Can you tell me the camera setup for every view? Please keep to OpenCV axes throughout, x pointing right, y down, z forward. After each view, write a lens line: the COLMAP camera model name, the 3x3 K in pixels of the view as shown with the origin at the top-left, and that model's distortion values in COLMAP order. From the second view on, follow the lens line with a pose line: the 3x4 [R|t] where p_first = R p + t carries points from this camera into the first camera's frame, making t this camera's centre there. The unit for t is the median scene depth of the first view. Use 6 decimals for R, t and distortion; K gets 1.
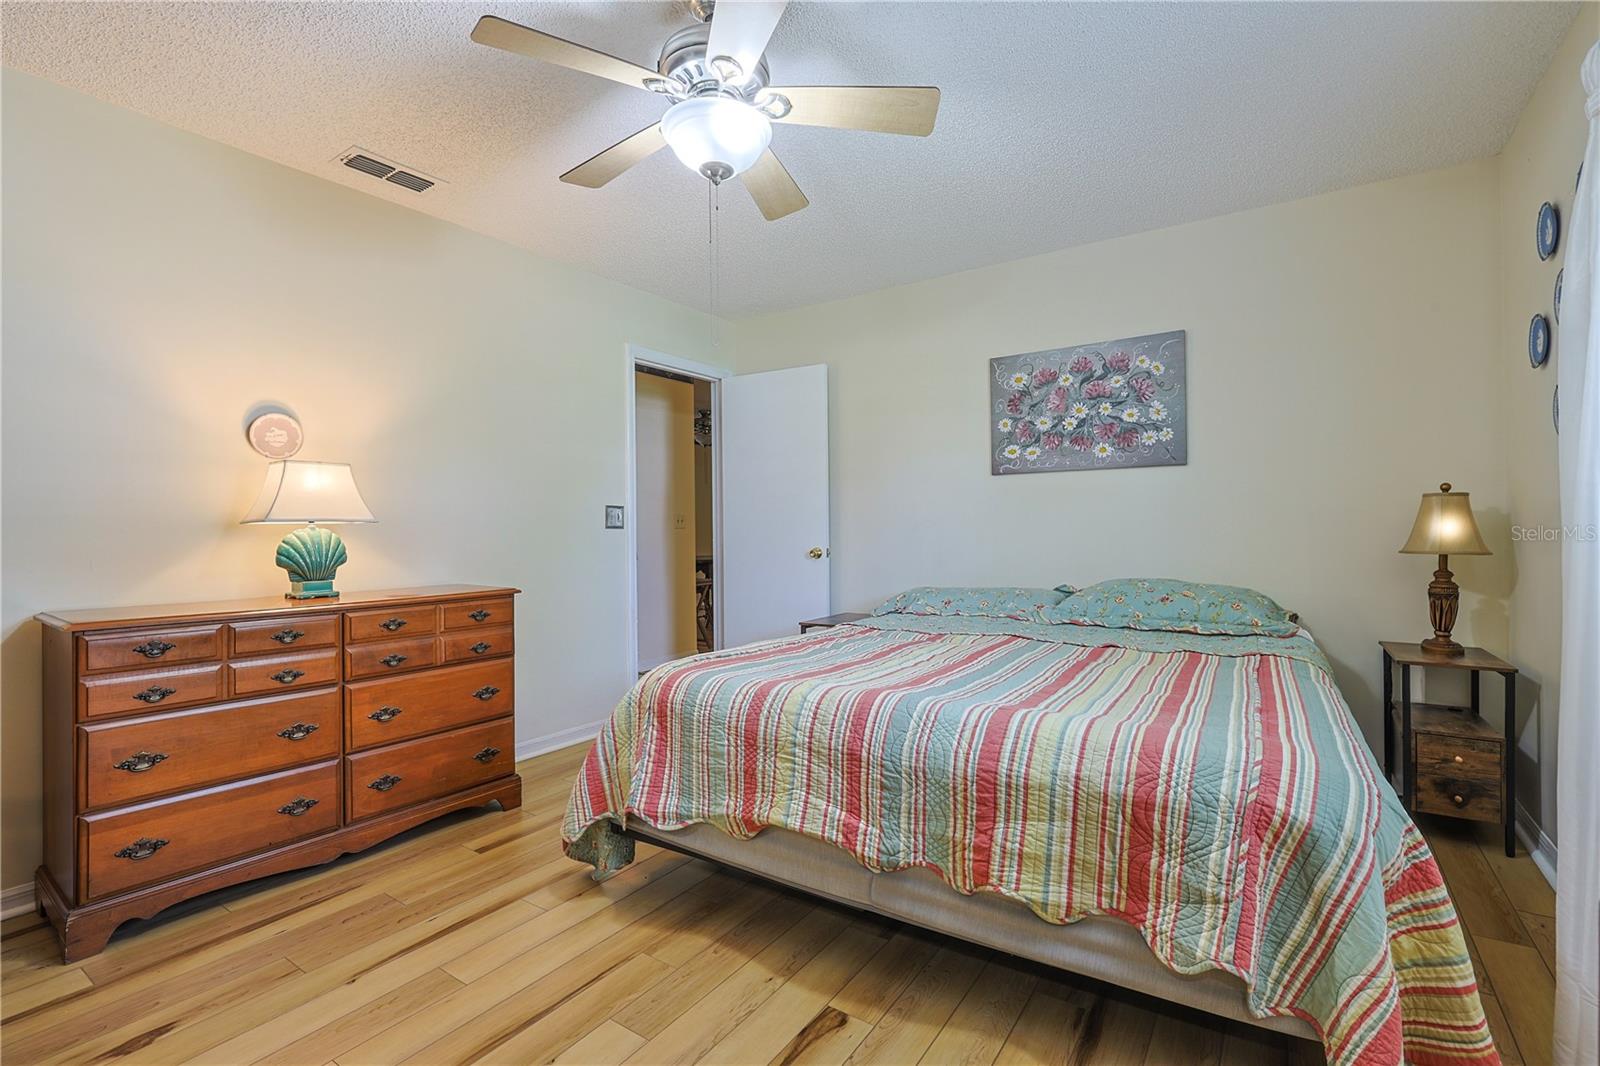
lens RADIAL K [[724.3, 0, 793.6], [0, 724.3, 529.6], [0, 0, 1]] dist [-0.004549, 0.000564]
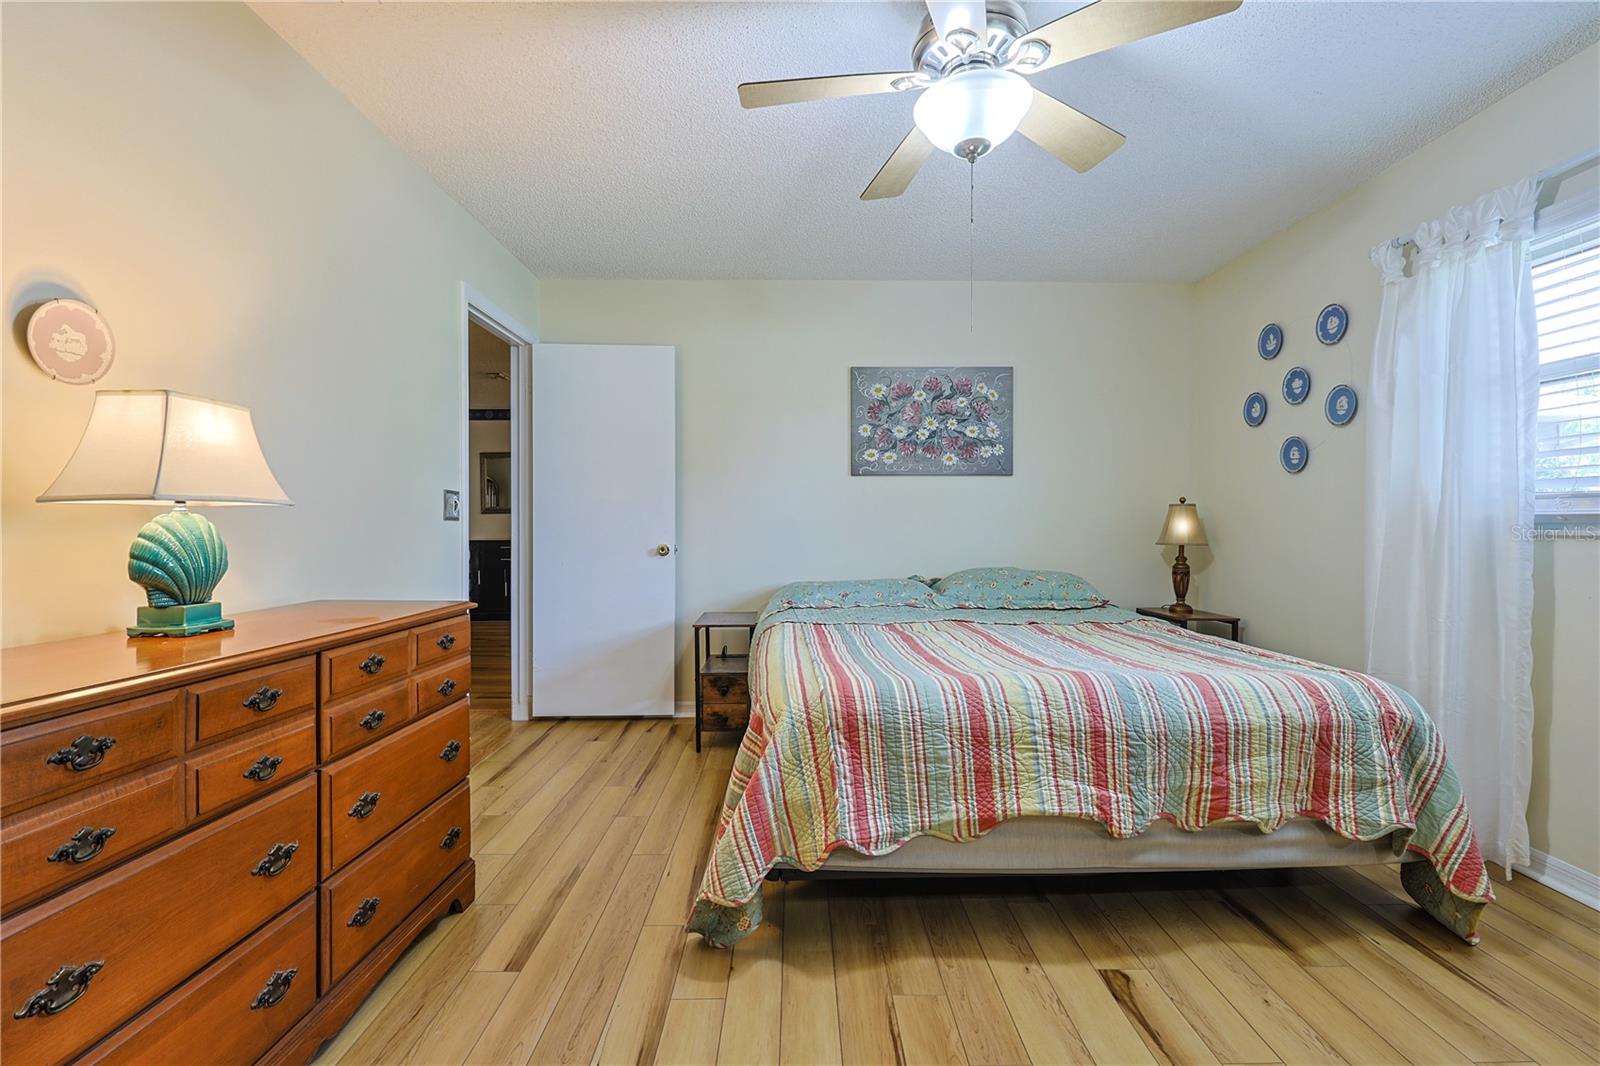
lens RADIAL K [[724.3, 0, 783.4], [0, 724.3, 530.0], [0, 0, 1]] dist [-0.004549, 0.000564]
pose [[0.817479, 0.005856, 0.575929, -0.734731], [-0.007973, 0.999968, 0.001148, 0.008963], [-0.575903, -0.005530, 0.817499, 0.307412]]
